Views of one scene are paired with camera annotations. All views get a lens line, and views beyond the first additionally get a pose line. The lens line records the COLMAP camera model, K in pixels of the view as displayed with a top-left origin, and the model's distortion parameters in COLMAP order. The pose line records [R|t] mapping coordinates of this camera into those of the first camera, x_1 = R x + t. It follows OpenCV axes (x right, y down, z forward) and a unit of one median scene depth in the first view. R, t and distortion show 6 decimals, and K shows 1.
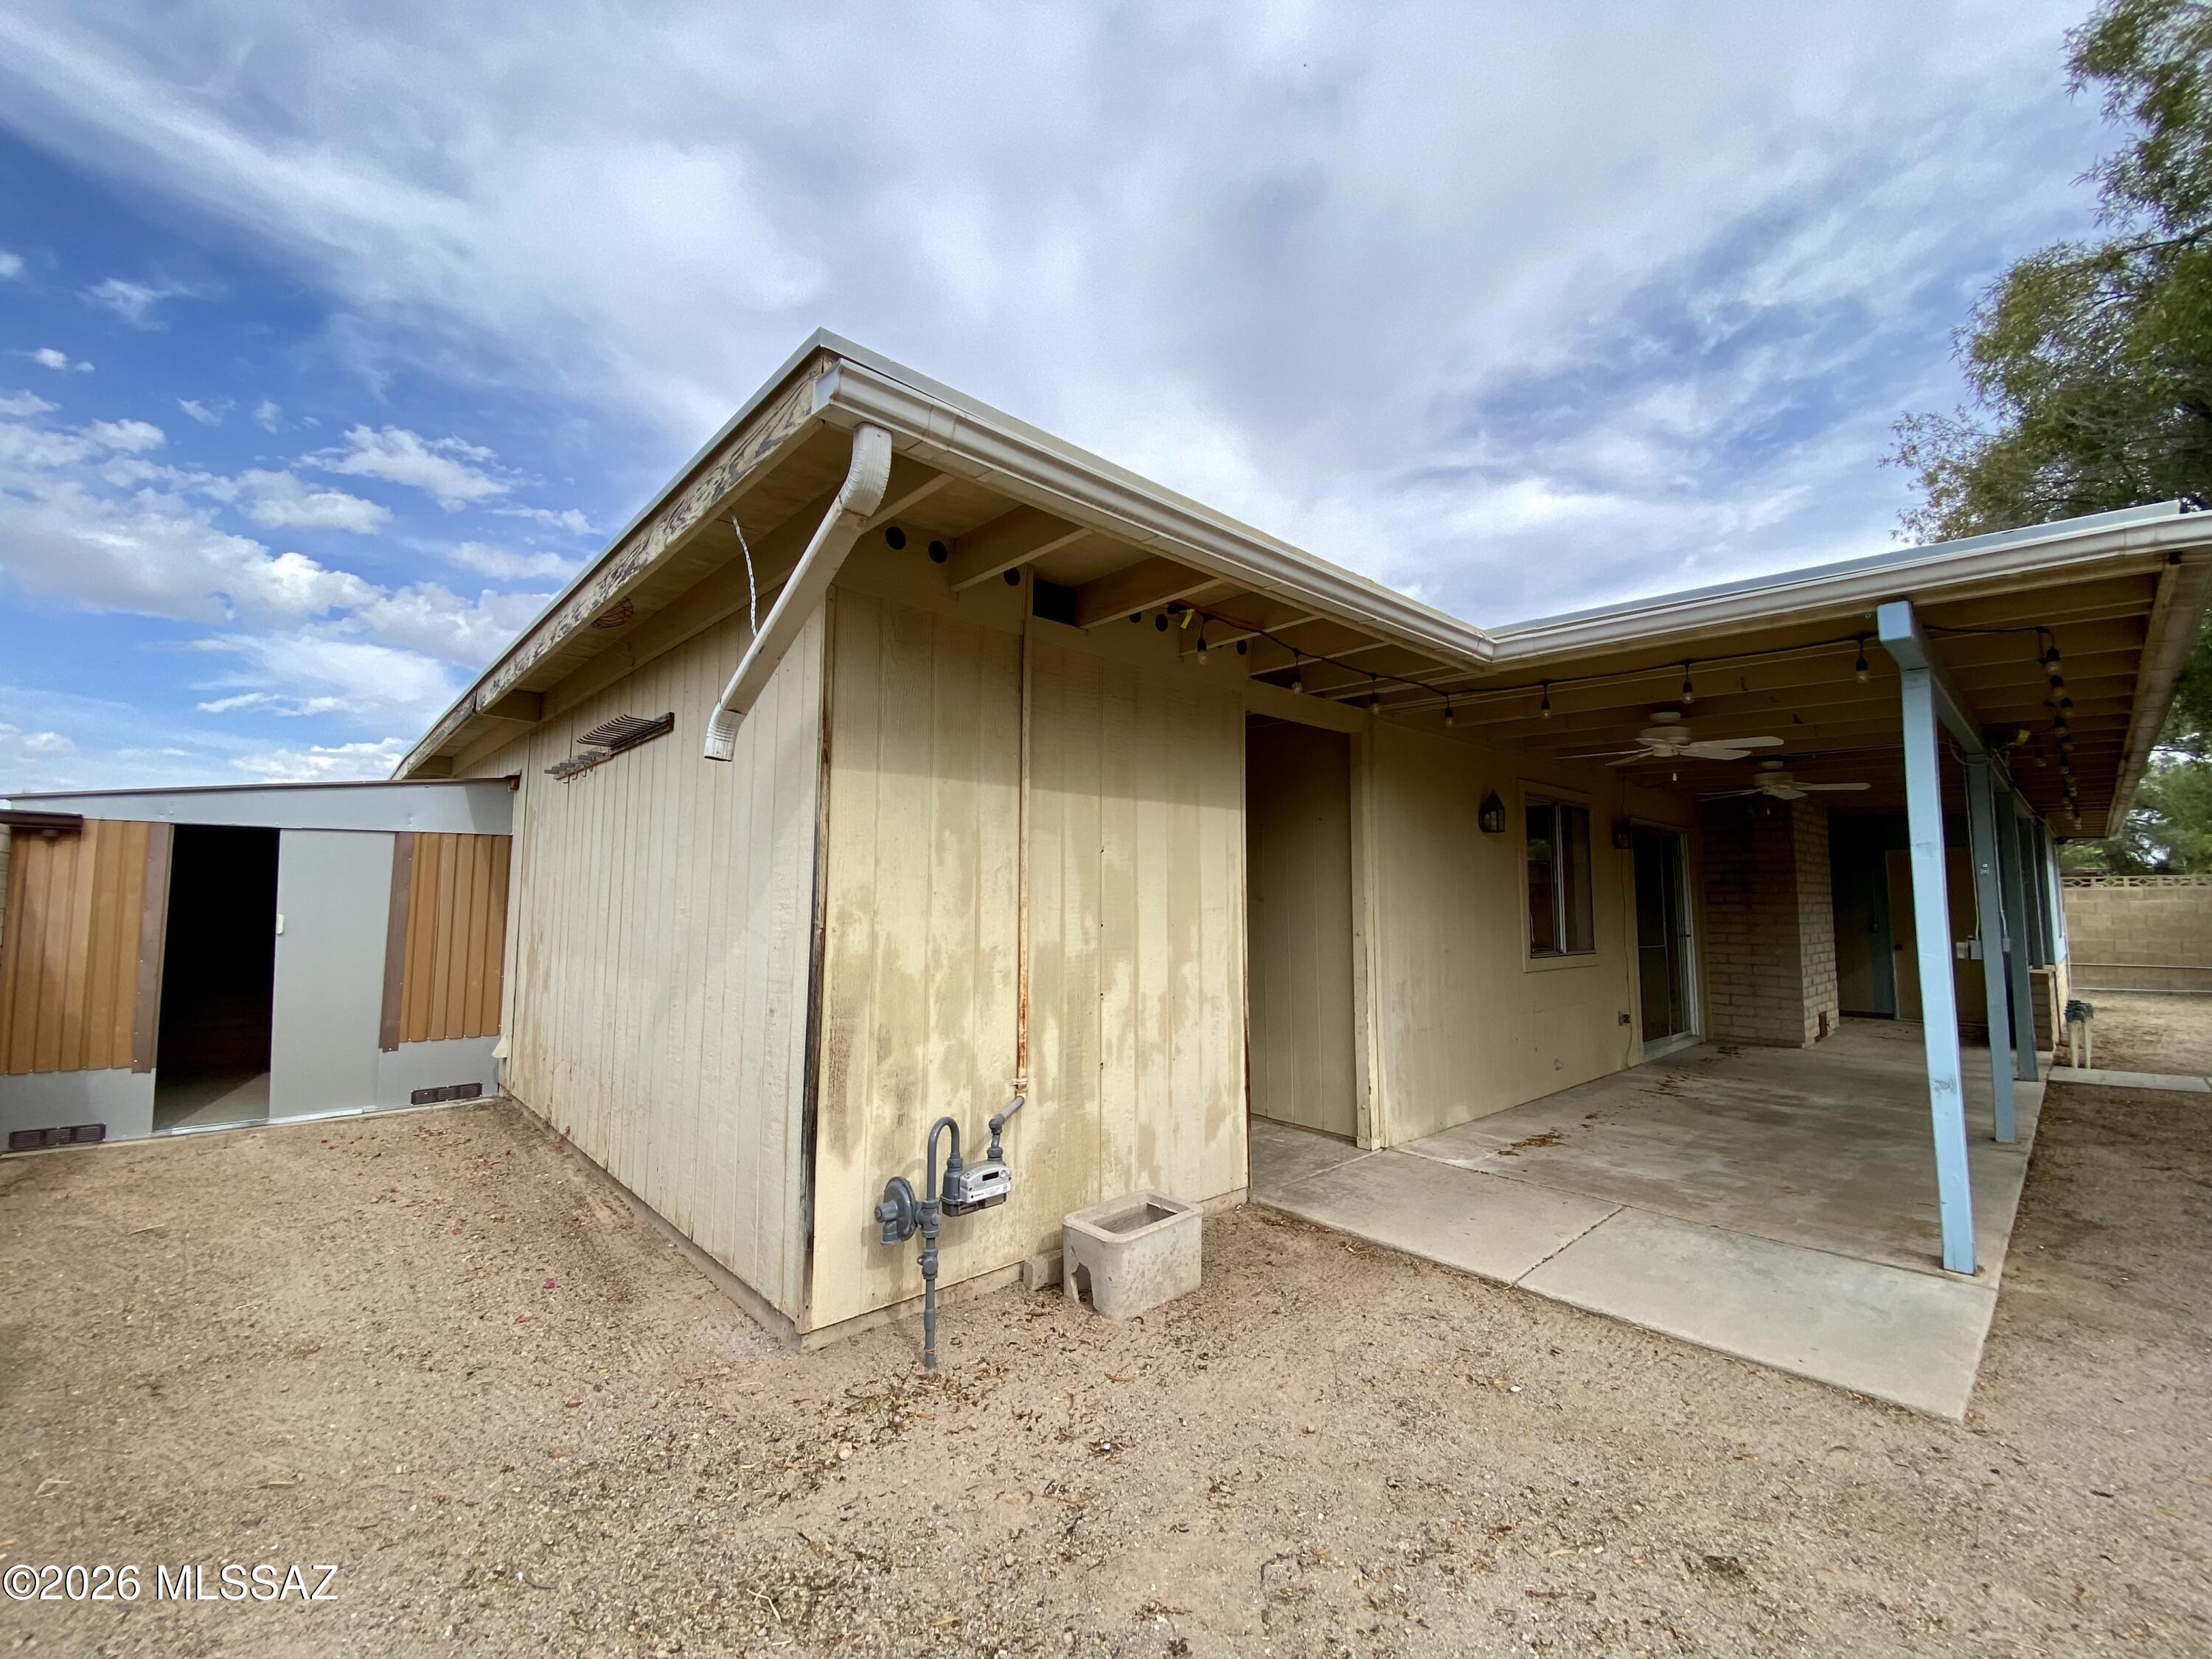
lens RADIAL K [[909.0, 0, 1097.7], [0, 909.0, 819.9], [0, 0, 1]] dist [0.009915, -0.015865]
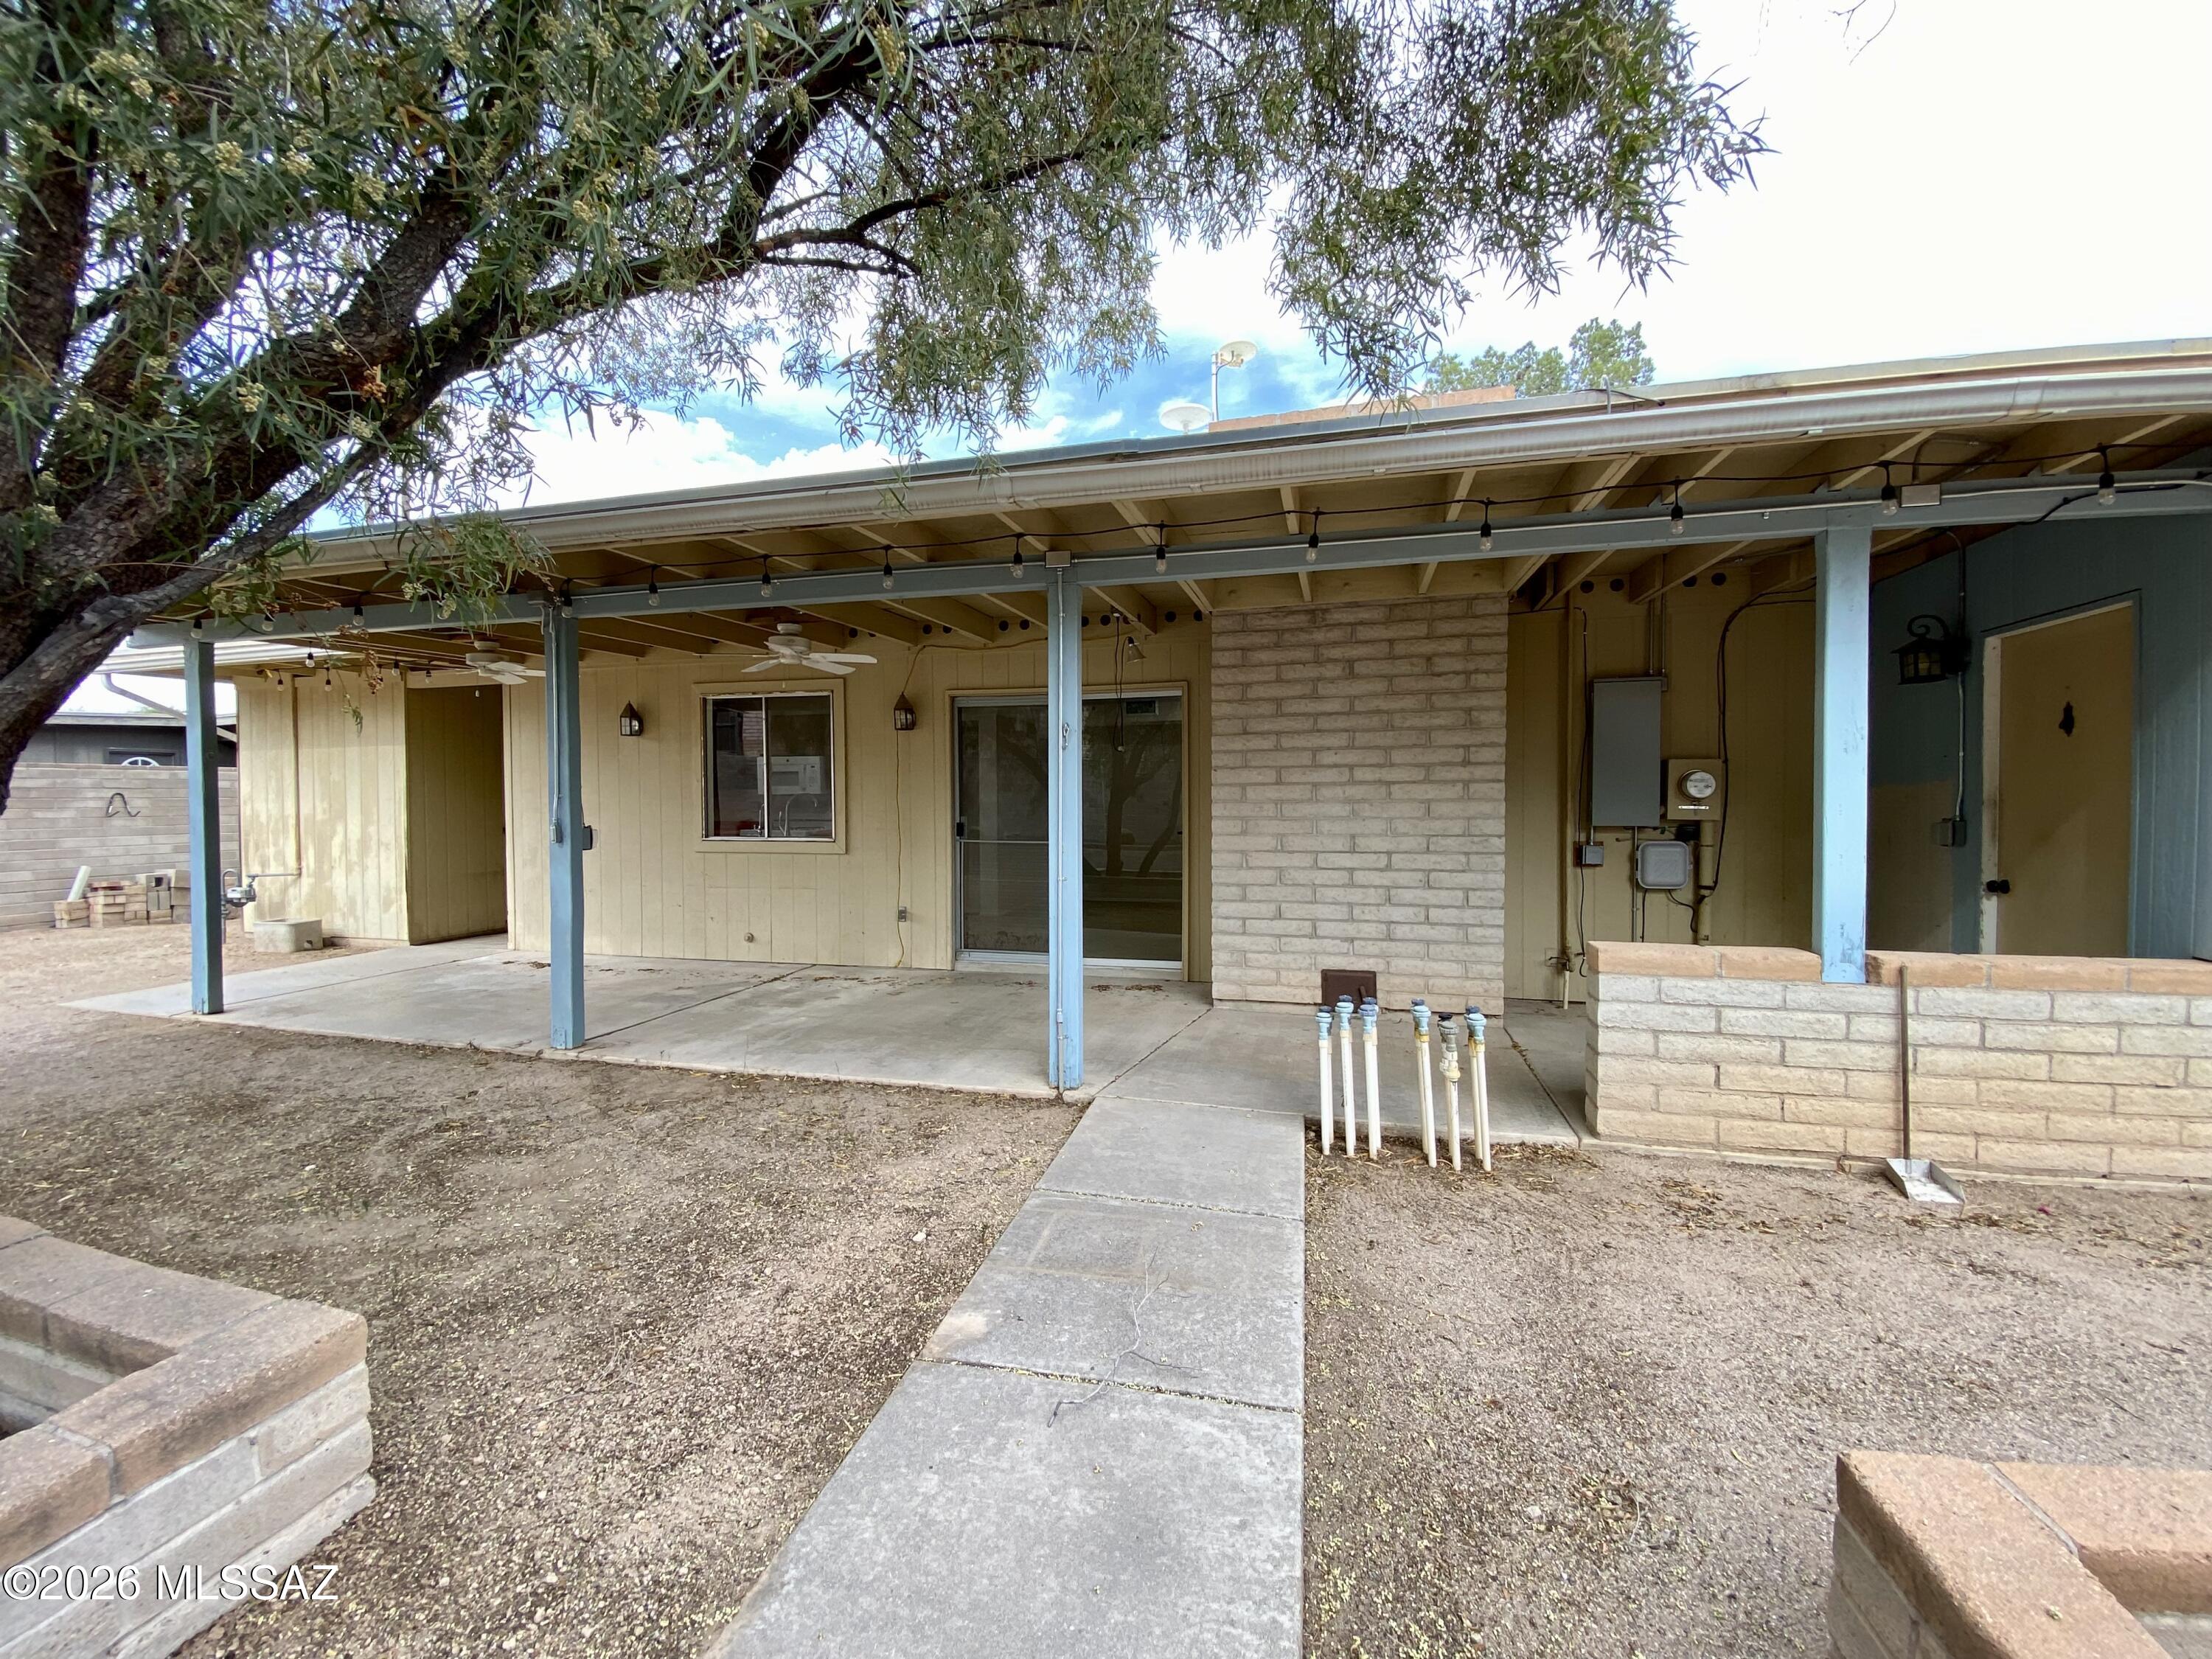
lens RADIAL K [[904.8, 0, 1105.4], [0, 904.8, 825.6], [0, 0, 1]] dist [0.014481, -0.017502]
pose [[0.553644, 0.017753, -0.832564, 2.641117], [0.084989, 0.993348, 0.077698, 0.135989], [0.828405, -0.113776, 0.548452, 1.217537]]
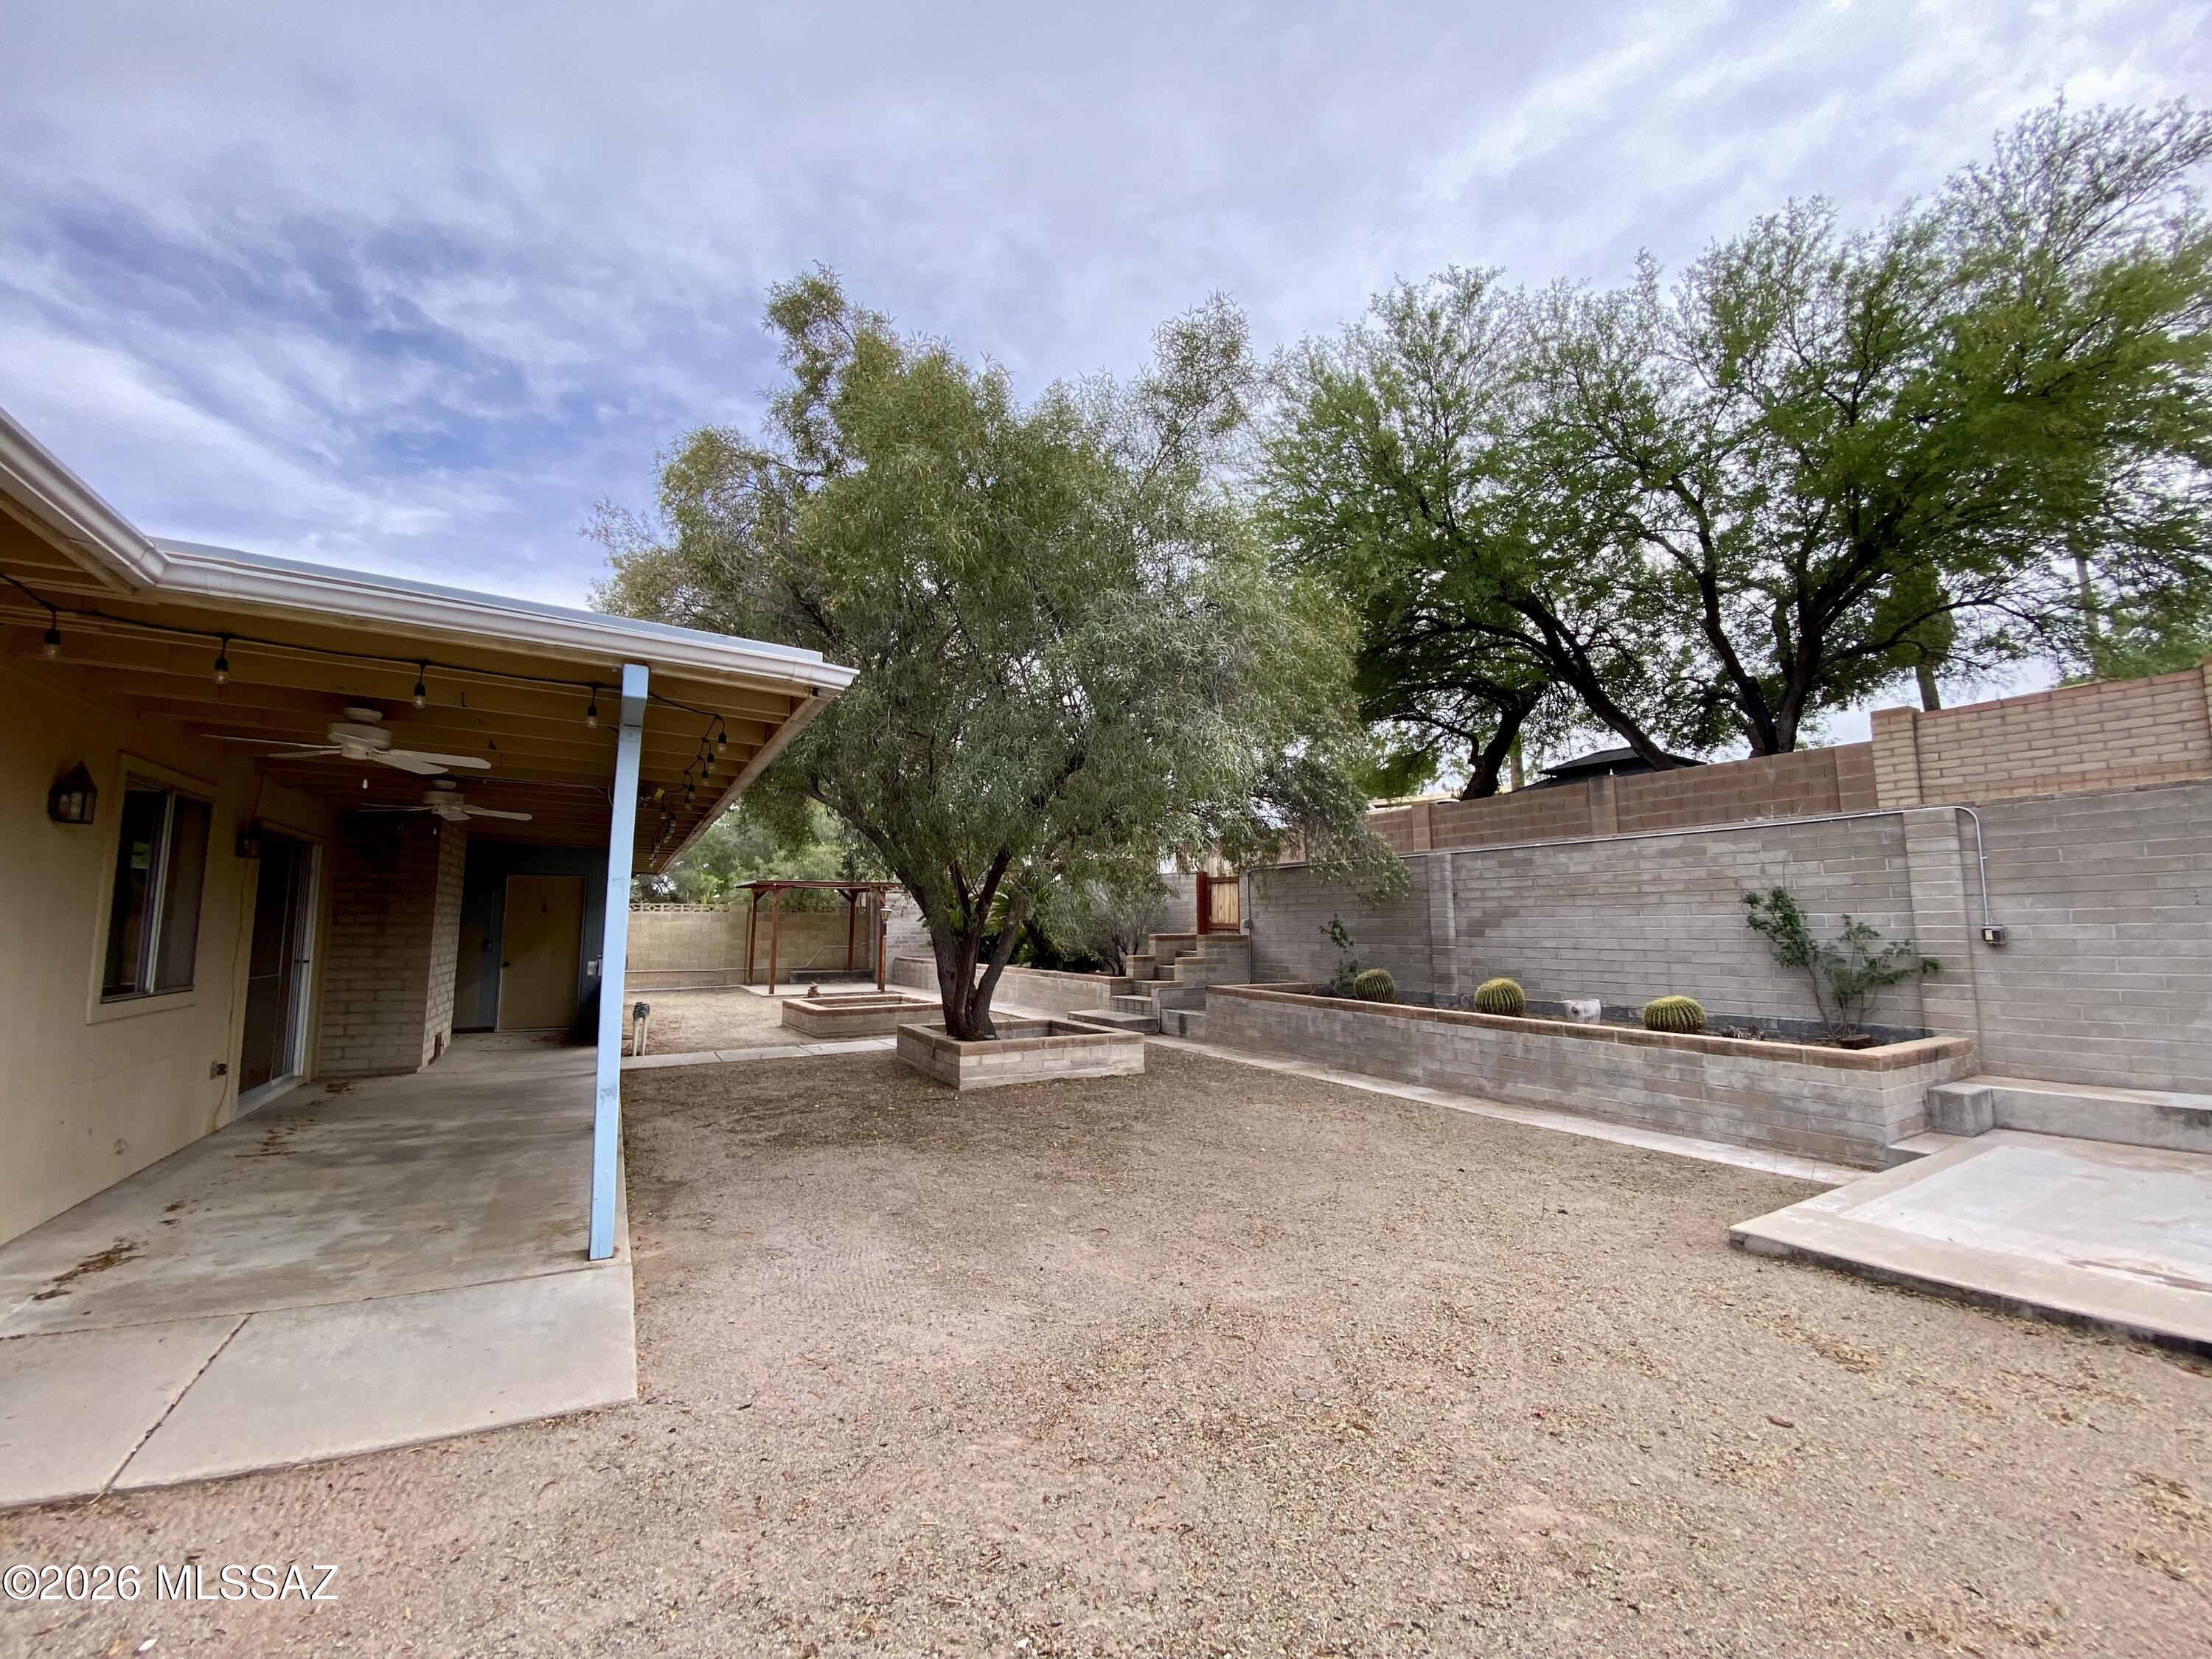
lens RADIAL K [[904.8, 0, 1105.4], [0, 904.8, 825.6], [0, 0, 1]] dist [0.014481, -0.017502]
pose [[0.235632, 0.104528, 0.966205, -0.043040], [-0.094107, 0.991981, -0.084366, -0.001159], [-0.967275, -0.071047, 0.243579, 0.118770]]
